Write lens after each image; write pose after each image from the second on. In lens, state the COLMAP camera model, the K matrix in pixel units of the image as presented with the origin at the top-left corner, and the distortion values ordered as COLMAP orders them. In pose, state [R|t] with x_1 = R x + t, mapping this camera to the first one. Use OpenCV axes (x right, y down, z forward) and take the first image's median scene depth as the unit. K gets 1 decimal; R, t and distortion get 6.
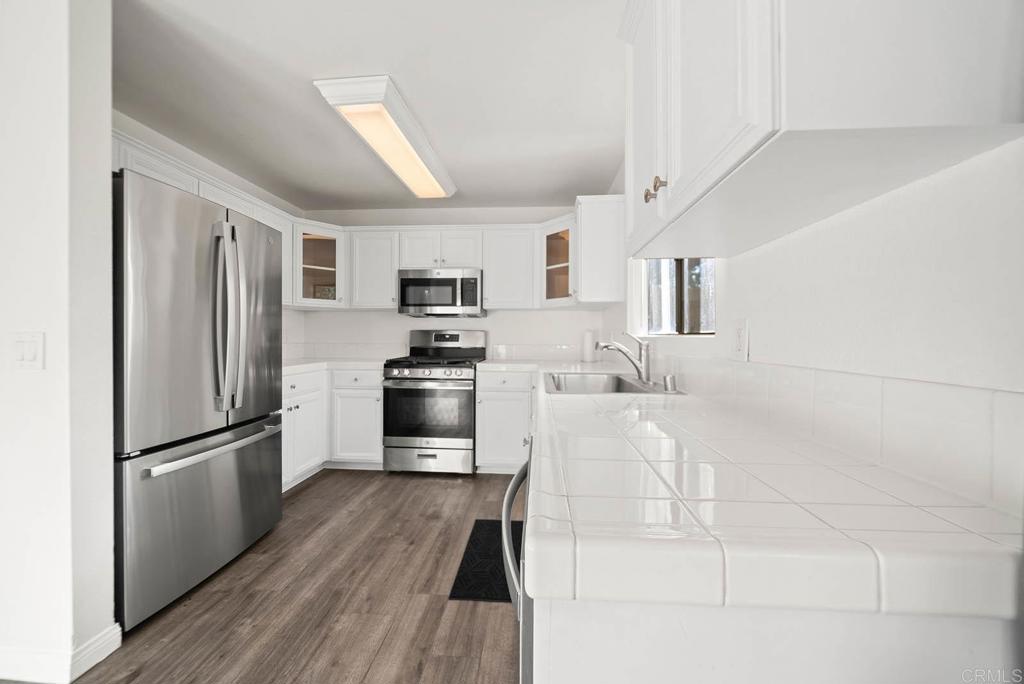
lens RADIAL K [[352.3, 0, 524.6], [0, 352.3, 336.6], [0, 0, 1]] dist [-0.000540, -0.000041]
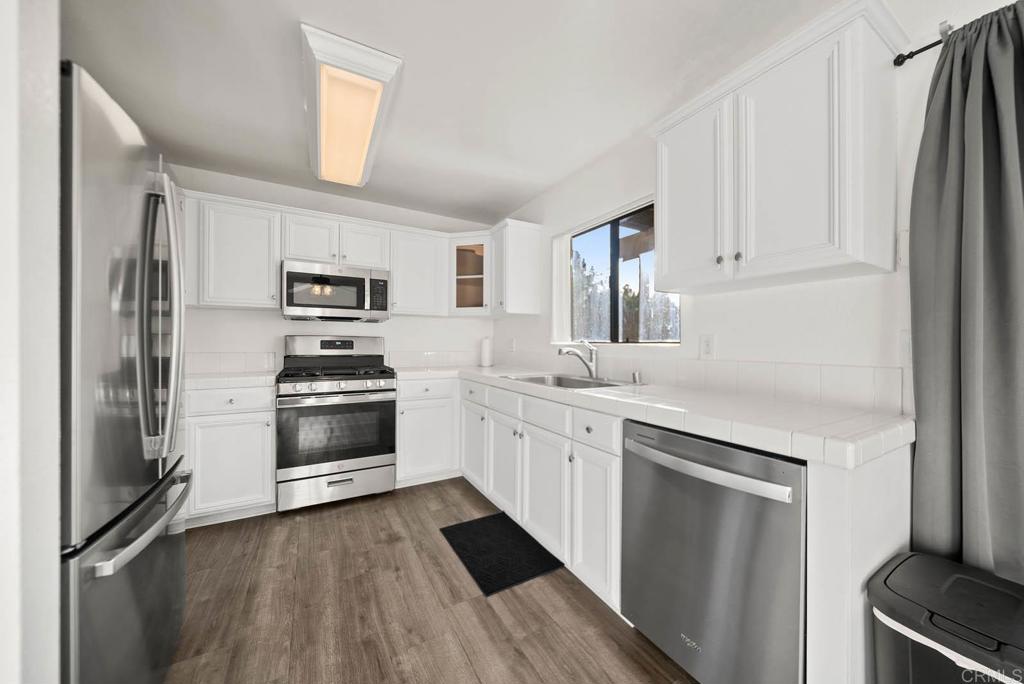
lens RADIAL K [[350.7, 0, 512.0], [0, 350.7, 342.0], [0, 0, 1]] dist [-0.001183, -0.000092]
pose [[0.837477, 0.001383, 0.546471, -0.437275], [-0.001500, 0.999999, -0.000230, -0.005312], [-0.546471, -0.000627, 0.837478, 0.054546]]
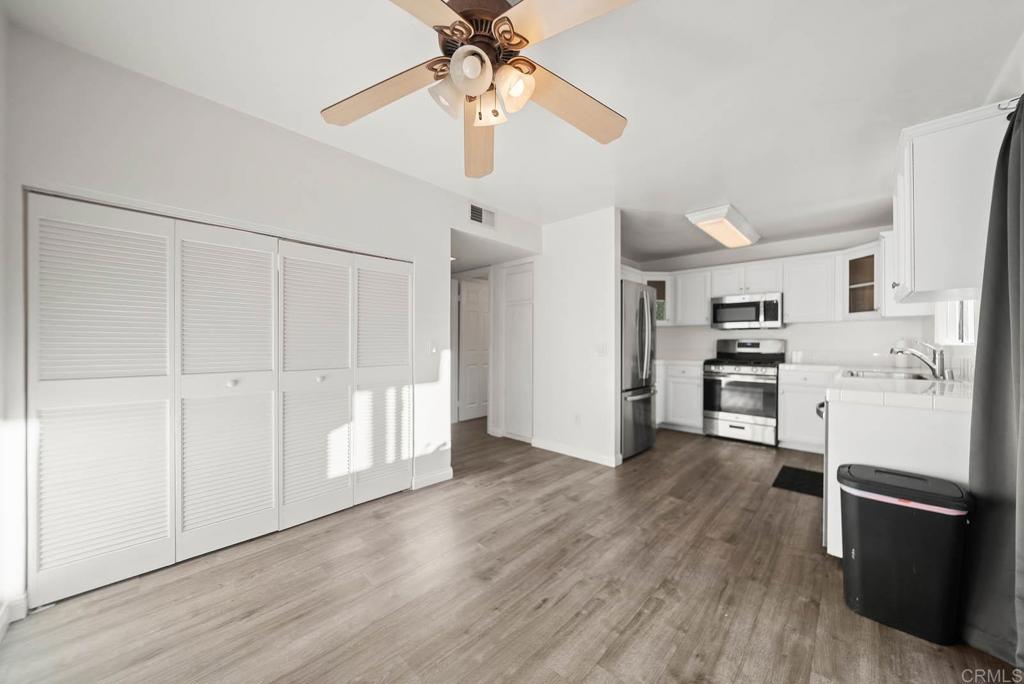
lens RADIAL K [[367.8, 0, 512.0], [0, 367.8, 342.0], [0, 0, 1]] dist [-0.001804, -0.000156]
pose [[0.760011, -0.001663, -0.649908, 0.001733], [-0.000044, 0.999997, -0.002610, -0.005465], [0.649910, 0.002012, 0.760008, -0.828032]]
